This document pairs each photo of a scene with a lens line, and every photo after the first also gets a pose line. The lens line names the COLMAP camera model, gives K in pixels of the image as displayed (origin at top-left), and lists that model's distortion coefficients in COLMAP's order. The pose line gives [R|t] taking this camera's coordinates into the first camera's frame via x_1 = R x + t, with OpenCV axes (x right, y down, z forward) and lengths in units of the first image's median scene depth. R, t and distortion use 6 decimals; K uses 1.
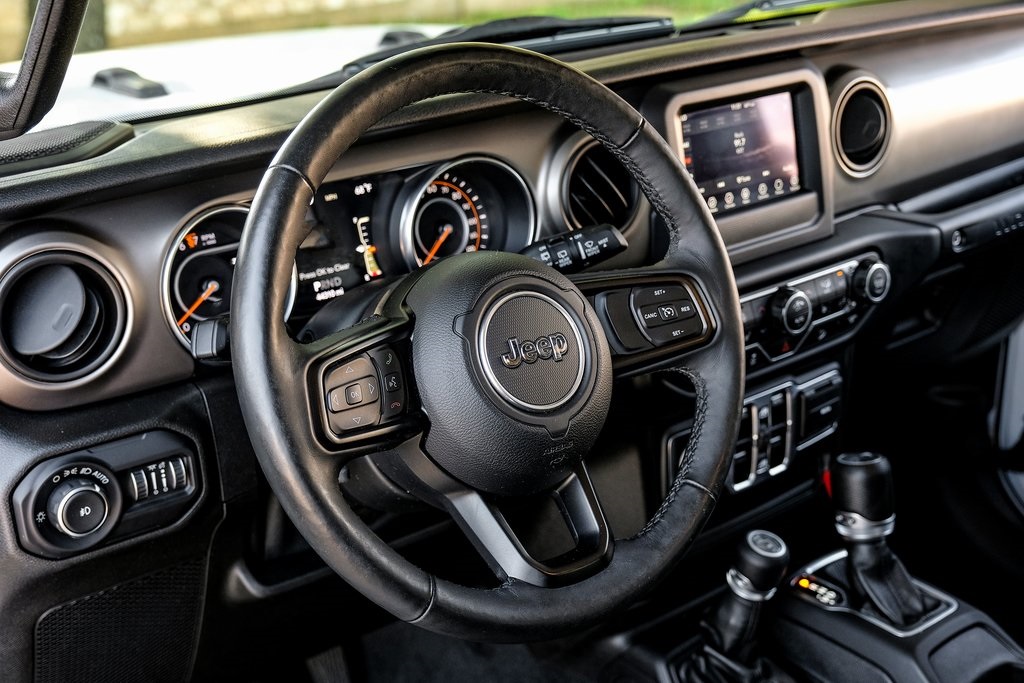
lens RADIAL K [[1320.1, 0, 510.3], [0, 1320.1, 342.0], [0, 0, 1]] dist [0.033504, 0.004821]
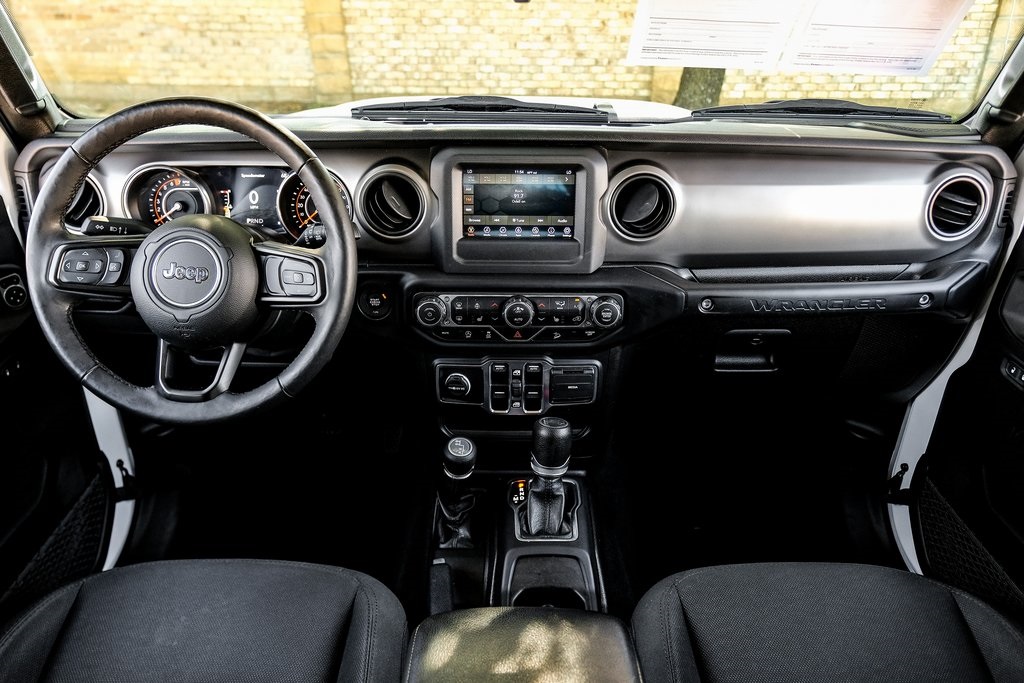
lens RADIAL K [[726.4, 0, 508.2], [0, 726.4, 340.3], [0, 0, 1]] dist [-0.017106, 0.001492]
pose [[0.785045, 0.310335, -0.536093, 0.739668], [-0.253062, 0.950612, 0.179713, -0.156699], [0.565388, -0.005418, 0.824807, 0.344378]]
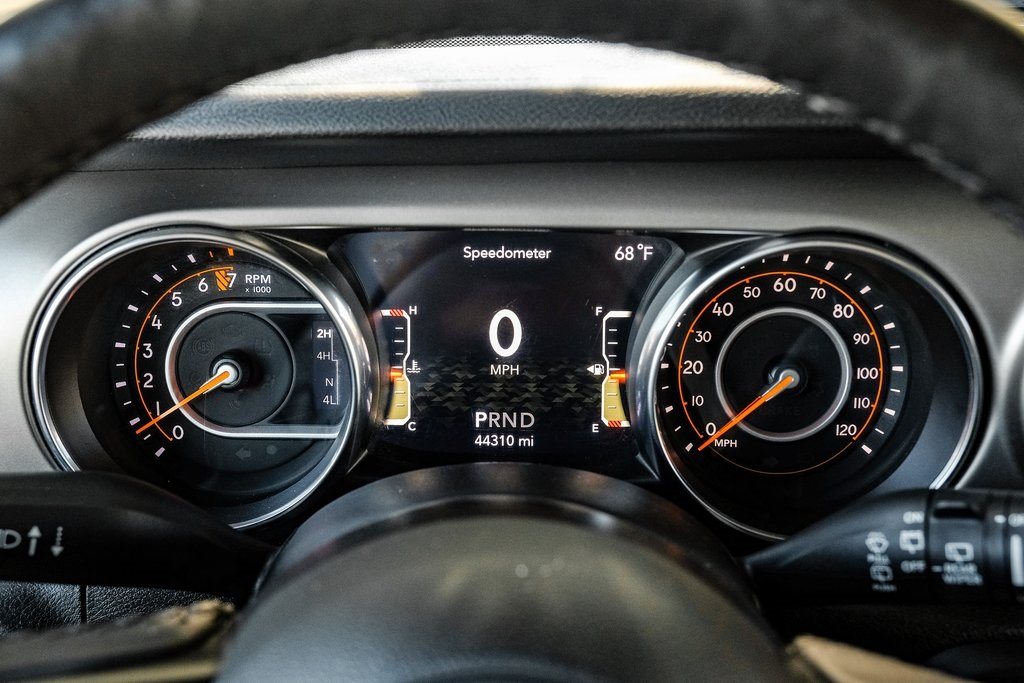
lens RADIAL K [[1154.9, 0, 510.9], [0, 1154.9, 341.4], [0, 0, 1]] dist [-0.016503, -0.033713]
pose [[0.781678, 0.271976, -0.561256, 0.100259], [-0.253559, 0.960764, 0.112432, -0.120700], [0.569813, 0.054426, 0.819970, 0.629189]]
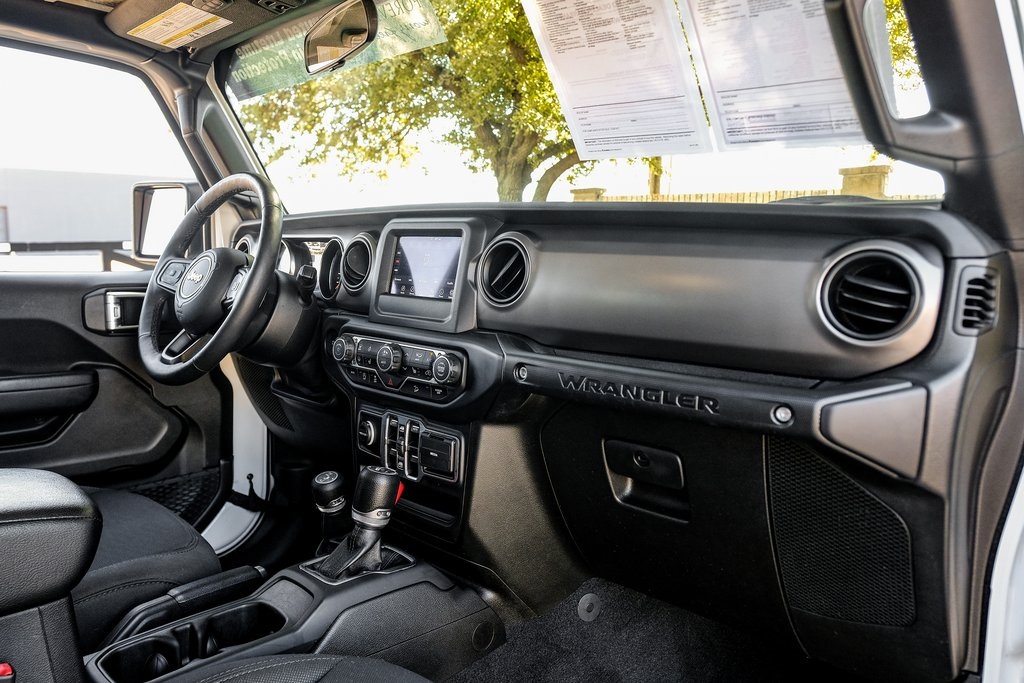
lens RADIAL K [[726.4, 0, 508.2], [0, 726.4, 340.3], [0, 0, 1]] dist [-0.017106, 0.001492]
pose [[0.151323, 0.147040, -0.977487, 1.226925], [-0.394777, 0.915577, 0.076612, -0.188254], [0.906230, 0.374297, 0.196596, 1.066341]]
